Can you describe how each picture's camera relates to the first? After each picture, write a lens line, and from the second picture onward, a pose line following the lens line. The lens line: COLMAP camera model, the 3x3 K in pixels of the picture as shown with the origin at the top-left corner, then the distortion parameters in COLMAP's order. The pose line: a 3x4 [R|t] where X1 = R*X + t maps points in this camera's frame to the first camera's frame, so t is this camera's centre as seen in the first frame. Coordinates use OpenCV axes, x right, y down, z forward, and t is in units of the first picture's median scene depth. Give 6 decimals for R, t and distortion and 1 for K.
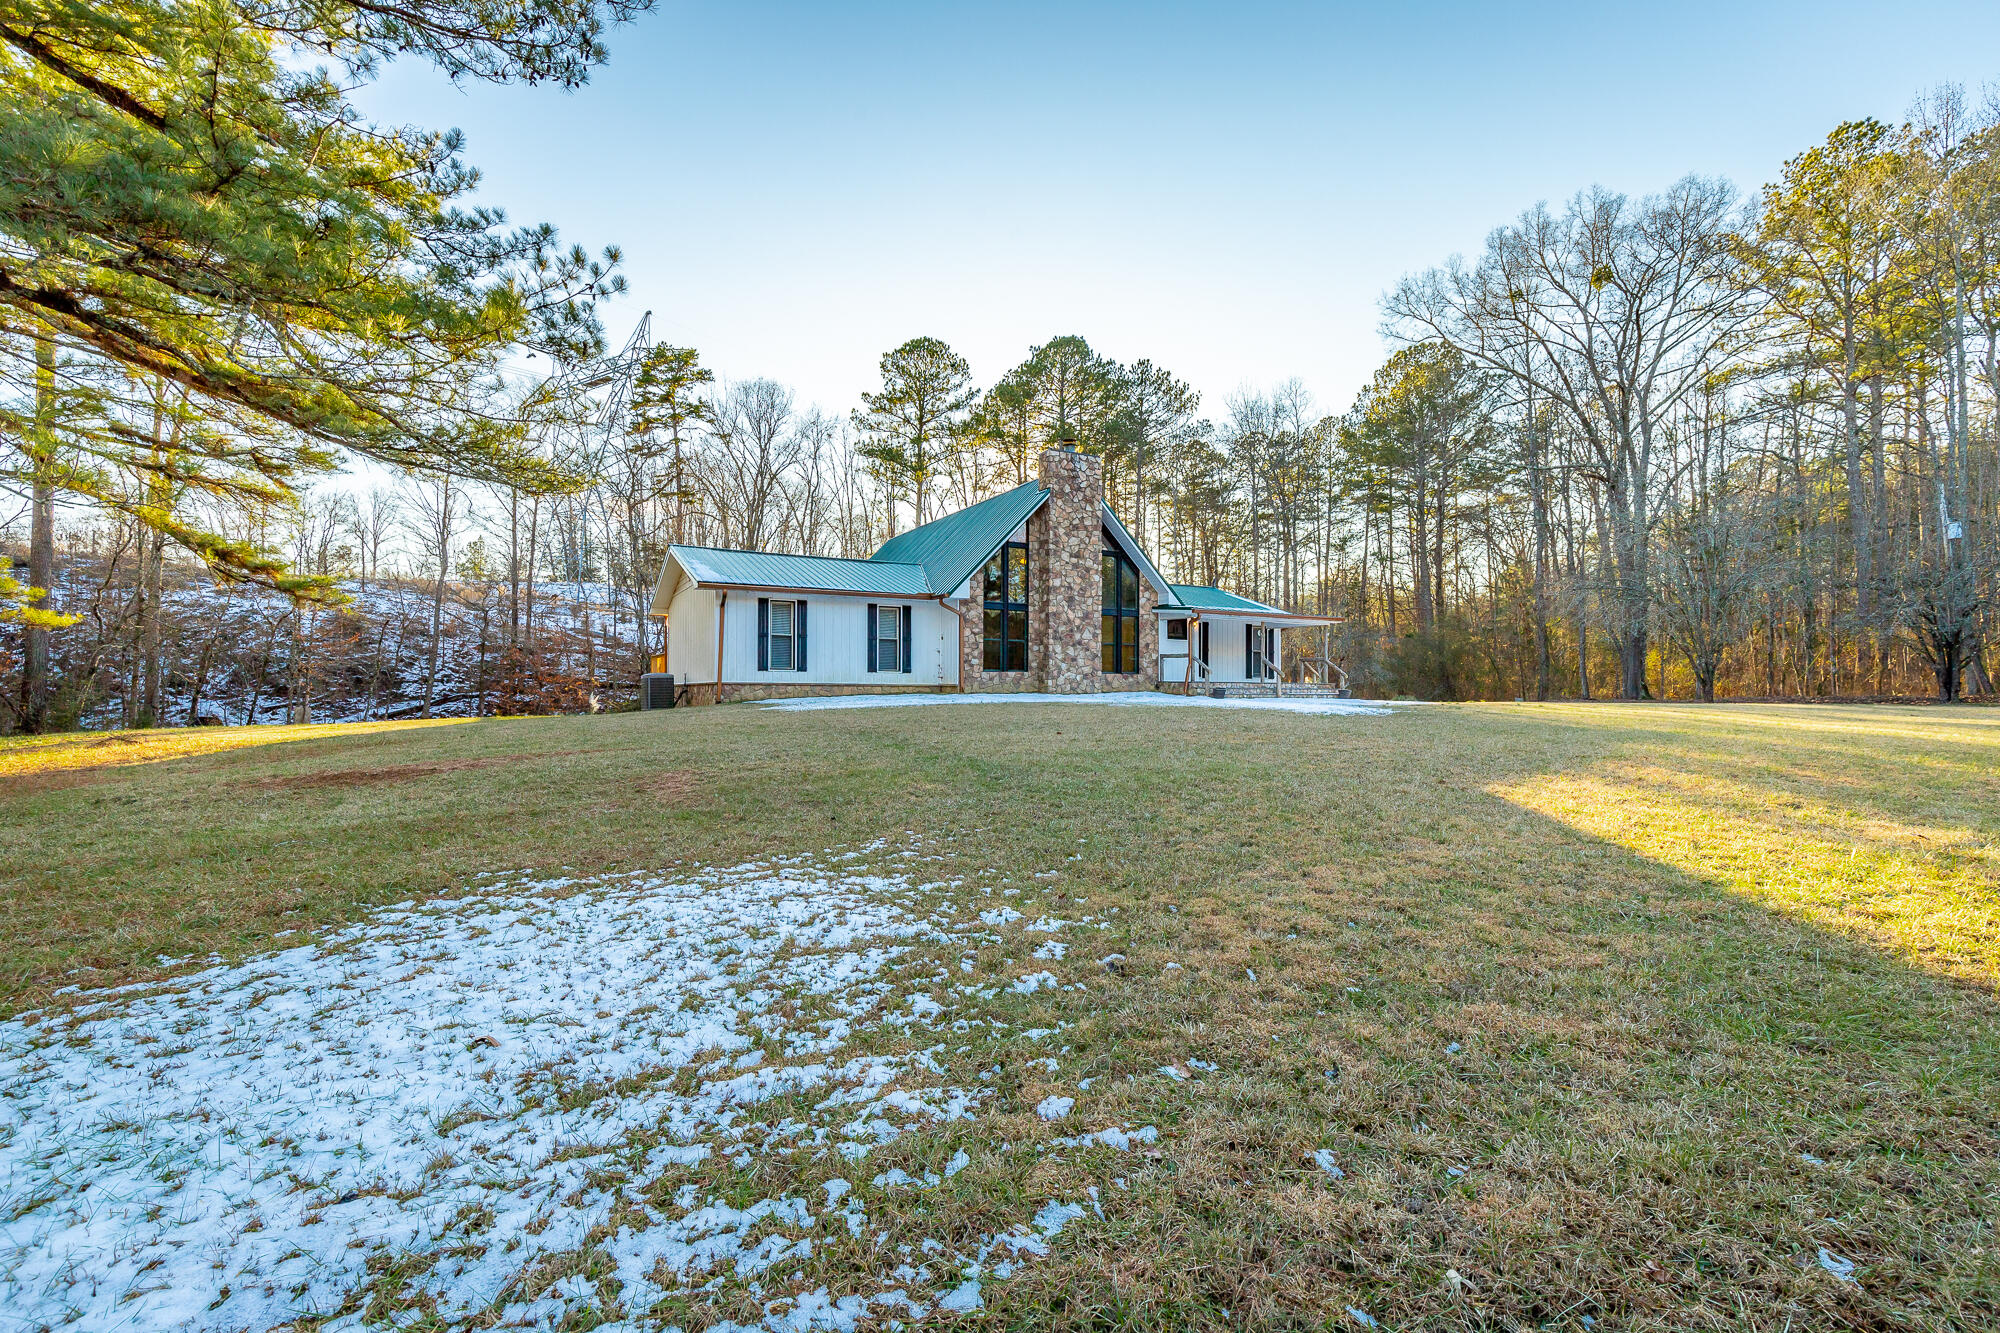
lens RADIAL K [[902.9, 0, 985.3], [0, 902.9, 682.3], [0, 0, 1]] dist [0.008346, -0.000115]
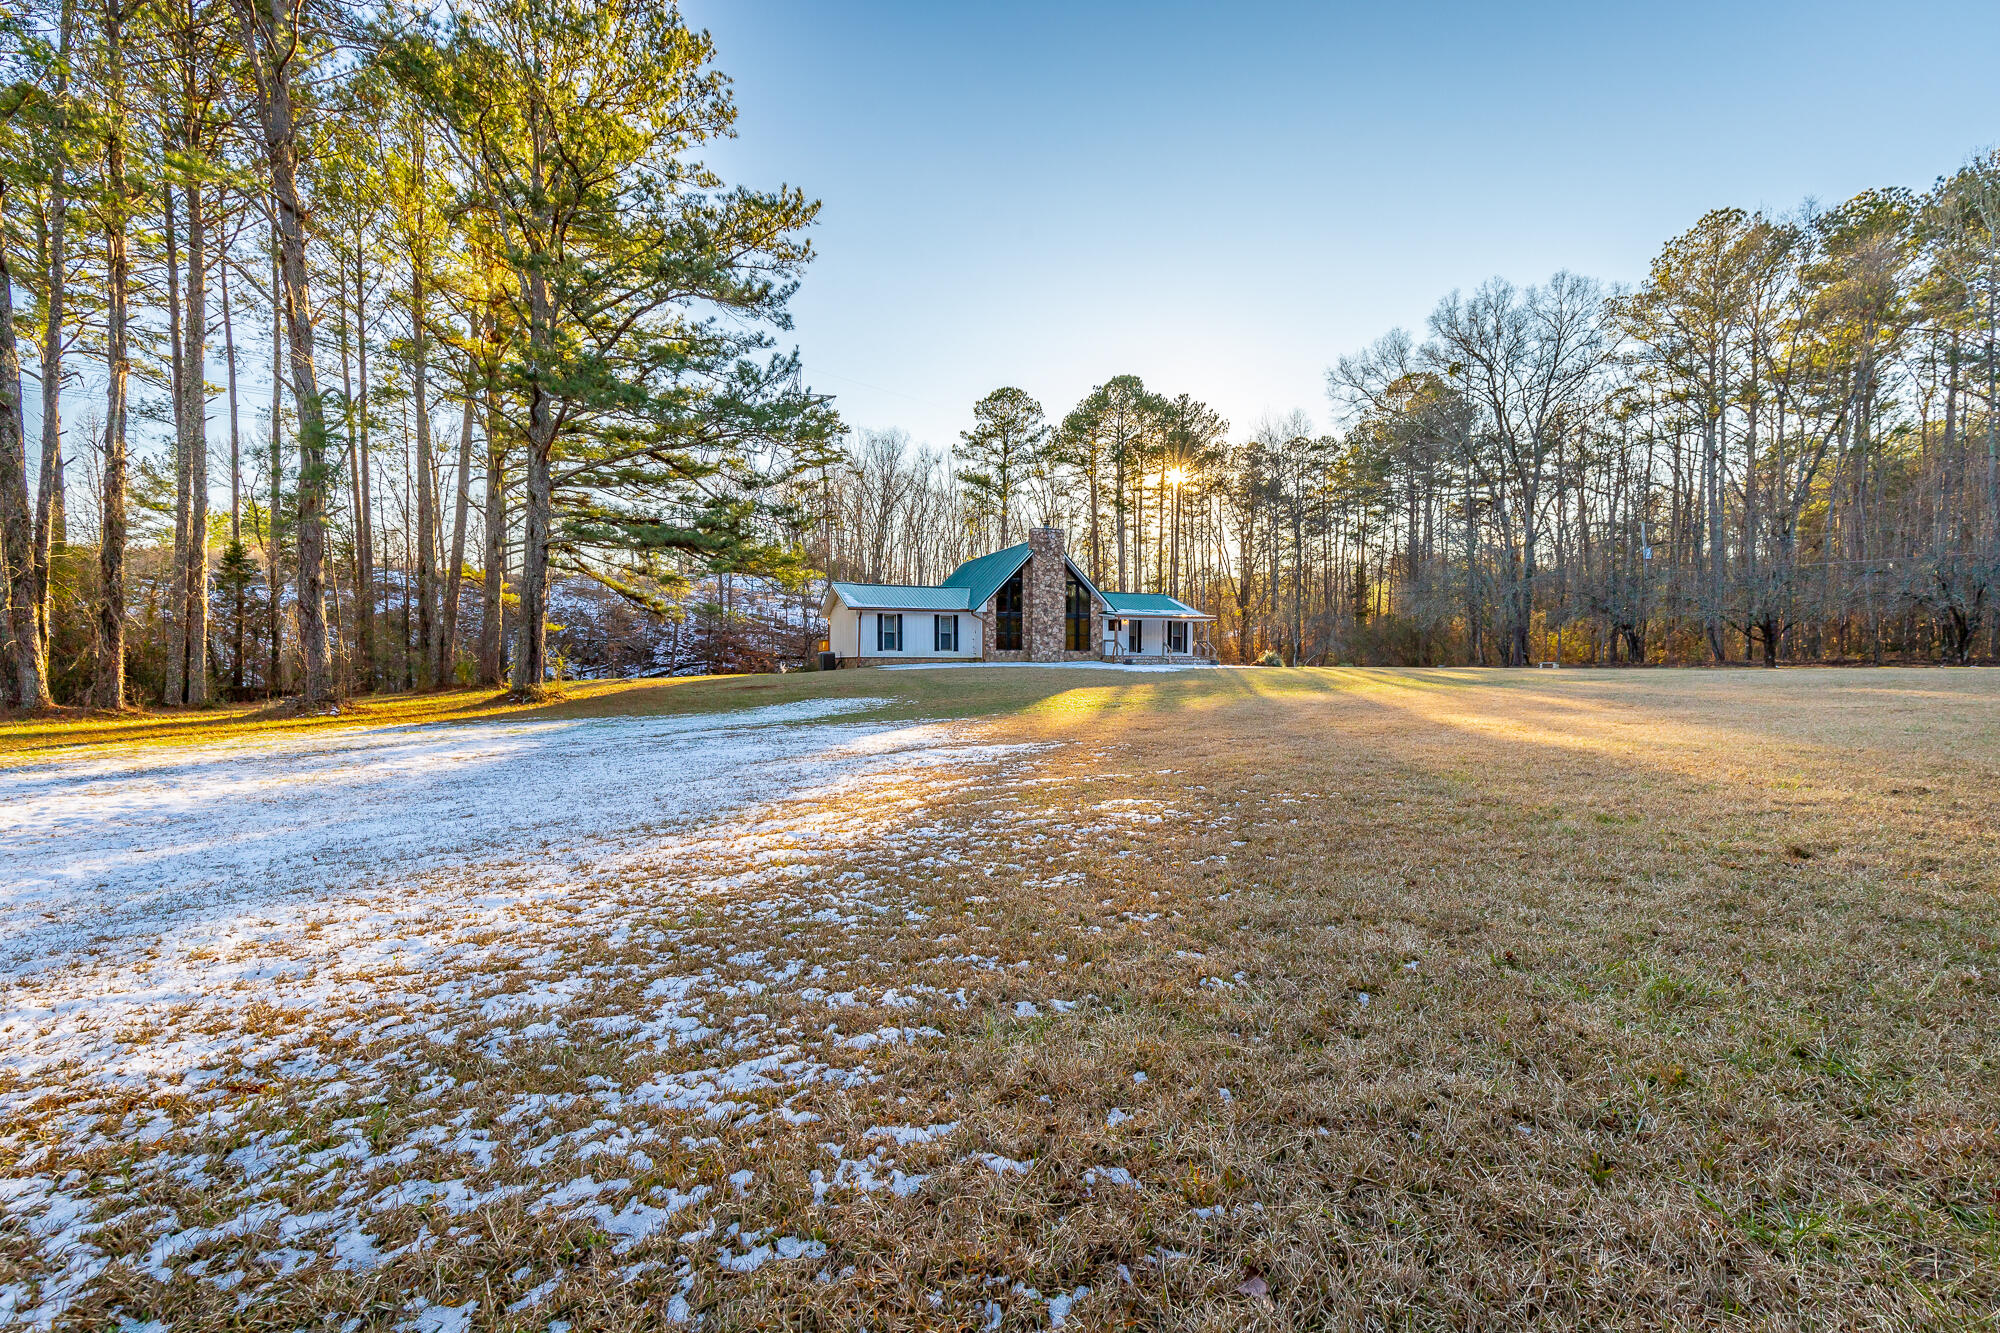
lens RADIAL K [[902.9, 0, 985.3], [0, 902.9, 682.3], [0, 0, 1]] dist [0.008346, -0.000115]
pose [[0.989822, 0.001615, -0.142303, 0.225297], [0.003526, 0.999350, 0.035872, -0.012335], [0.142269, -0.036009, 0.989173, -0.791095]]
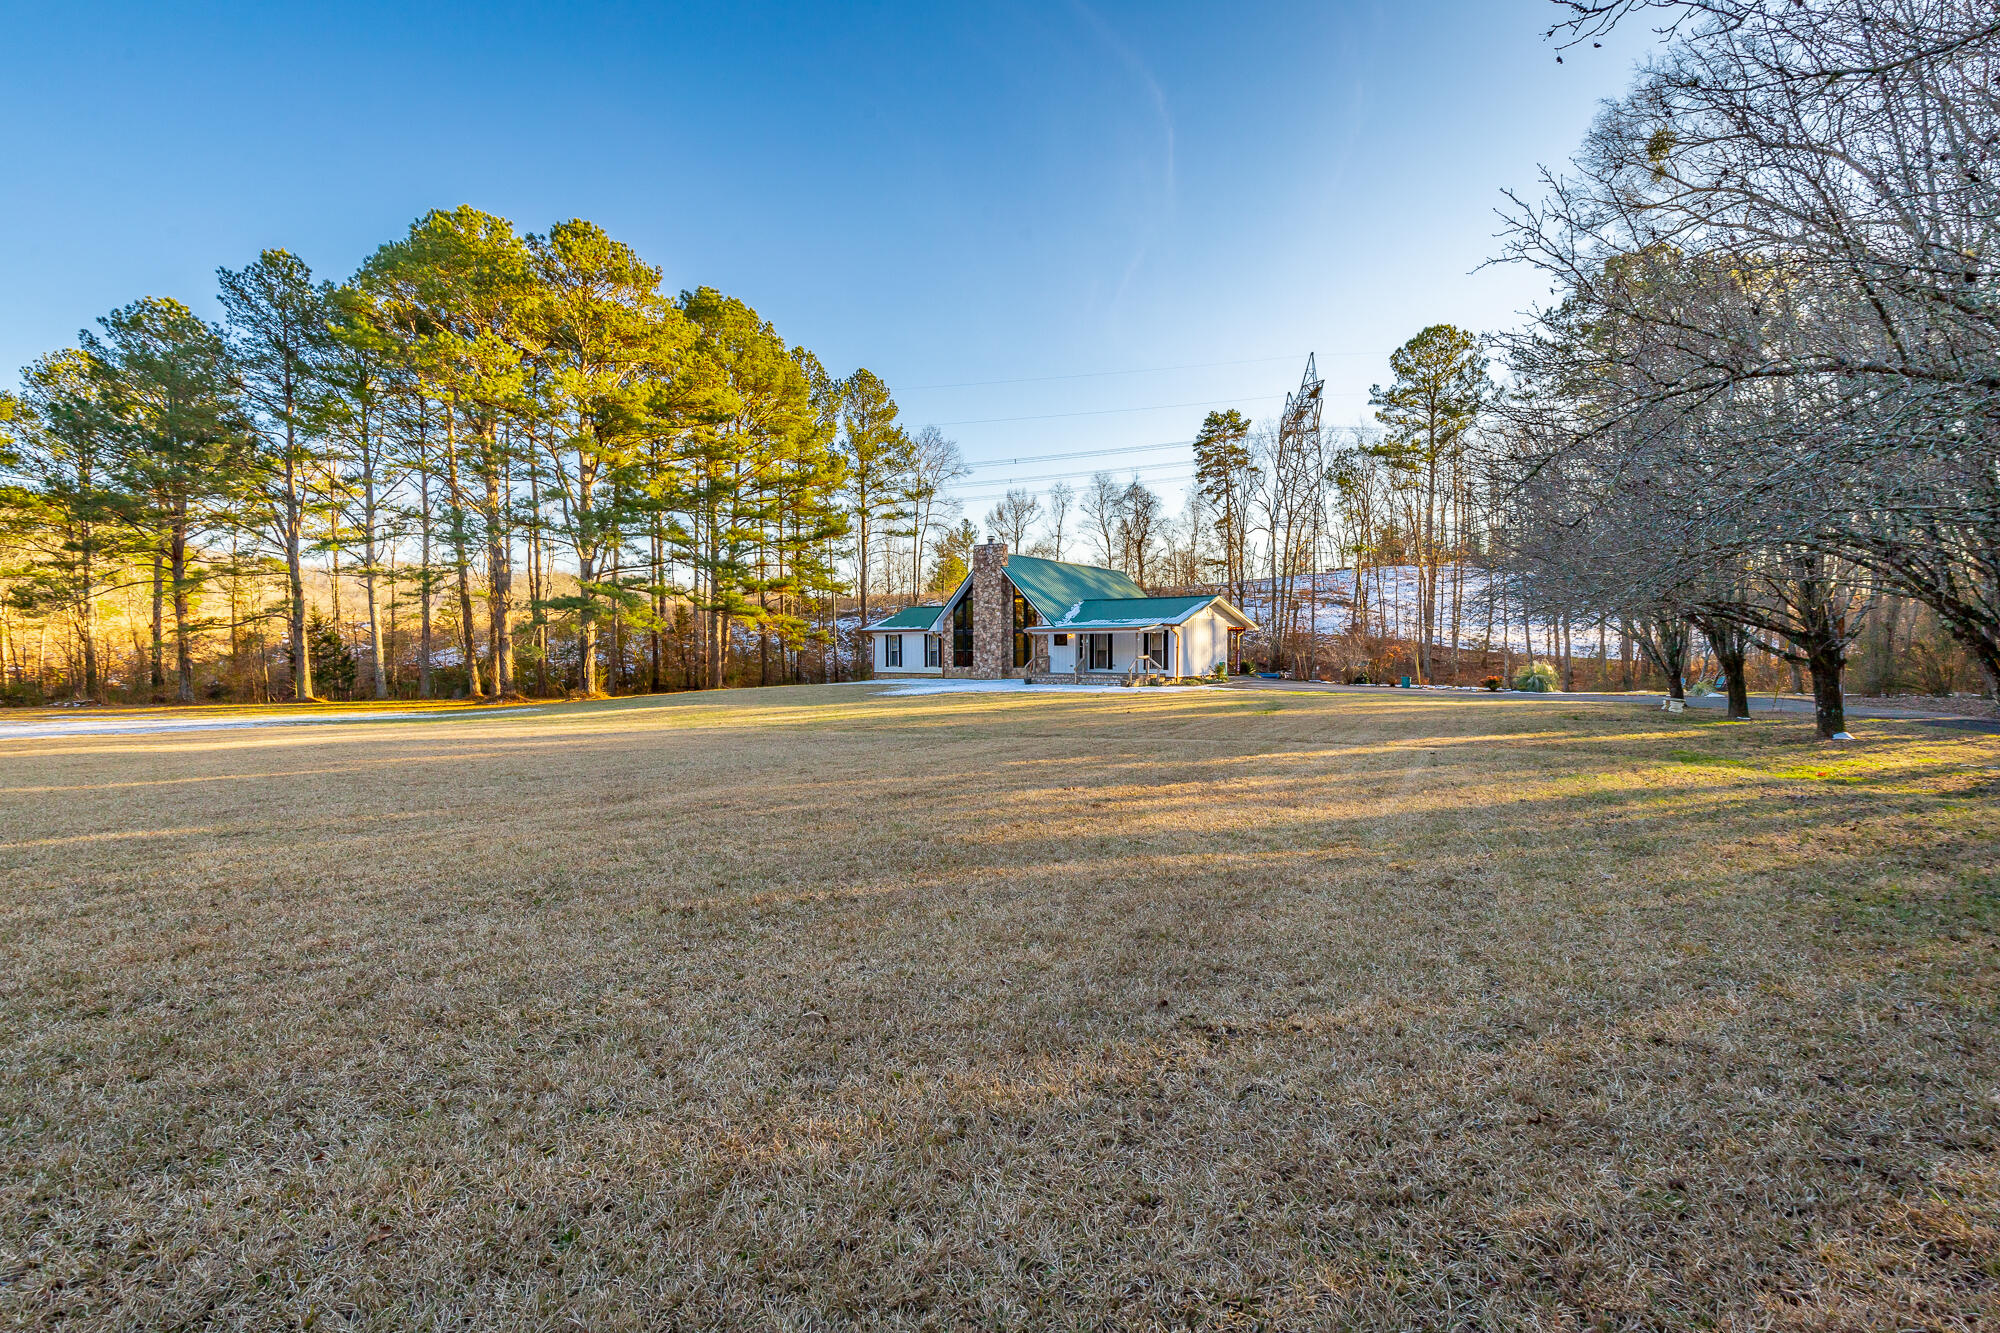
lens RADIAL K [[901.0, 0, 1000.1], [0, 901.0, 659.7], [0, 0, 1]] dist [0.003142, -0.000095]
pose [[0.453082, 0.000443, -0.891469, 1.652432], [0.015846, 0.999838, 0.008550, -0.040289], [0.891328, -0.018000, 0.453001, 0.205186]]
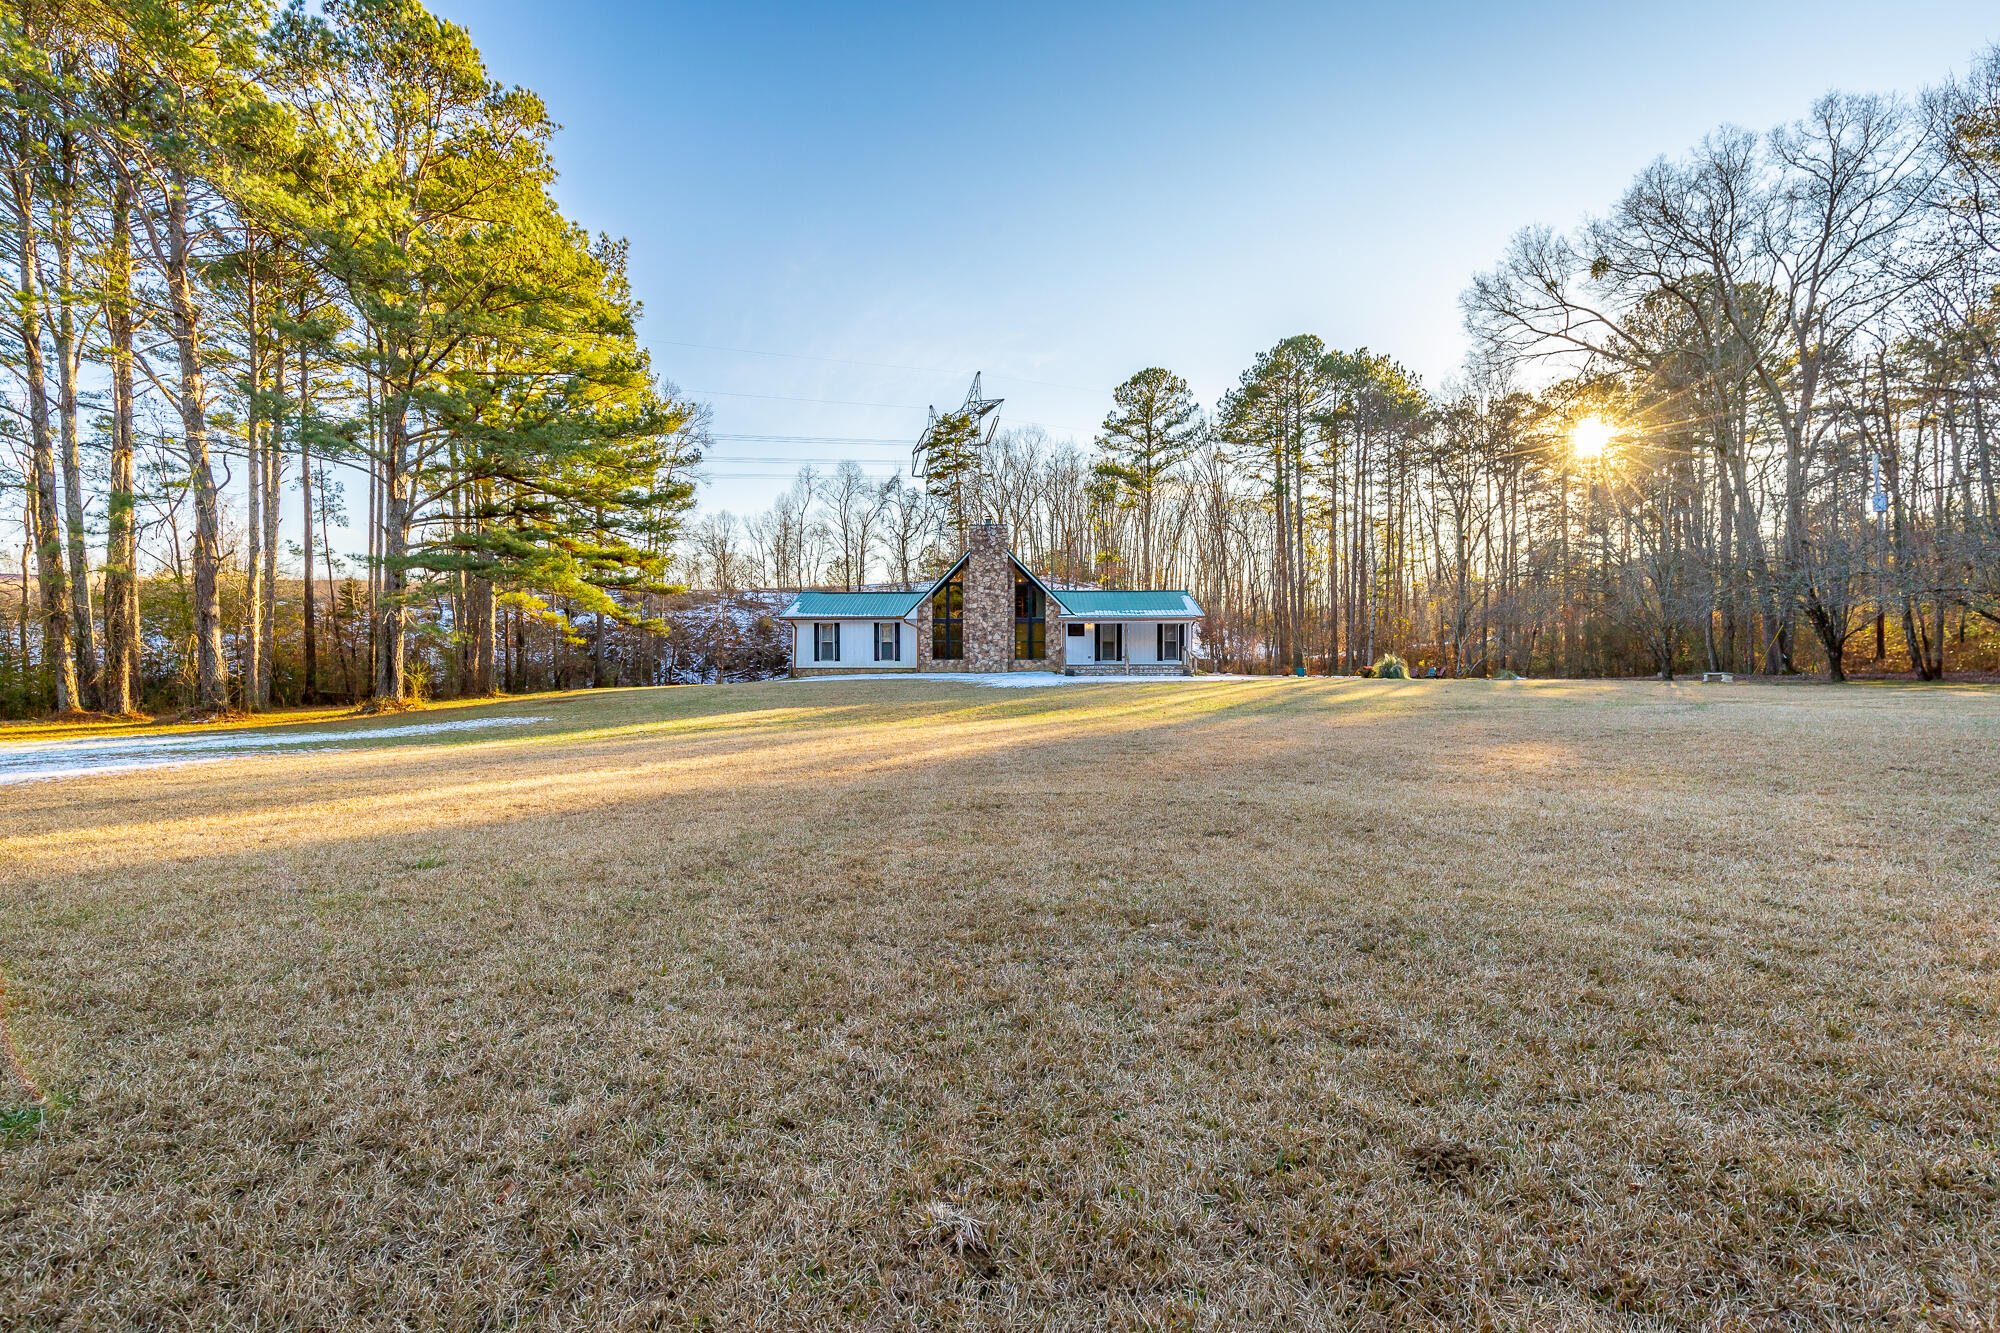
lens RADIAL K [[892.1, 0, 956.1], [0, 892.1, 662.5], [0, 0, 1]] dist [0.001946, 0.000294]
pose [[0.851854, -0.003648, -0.523766, 0.865869], [0.012885, 0.999819, 0.013993, -0.028625], [0.523621, -0.018669, 0.851747, -0.390713]]
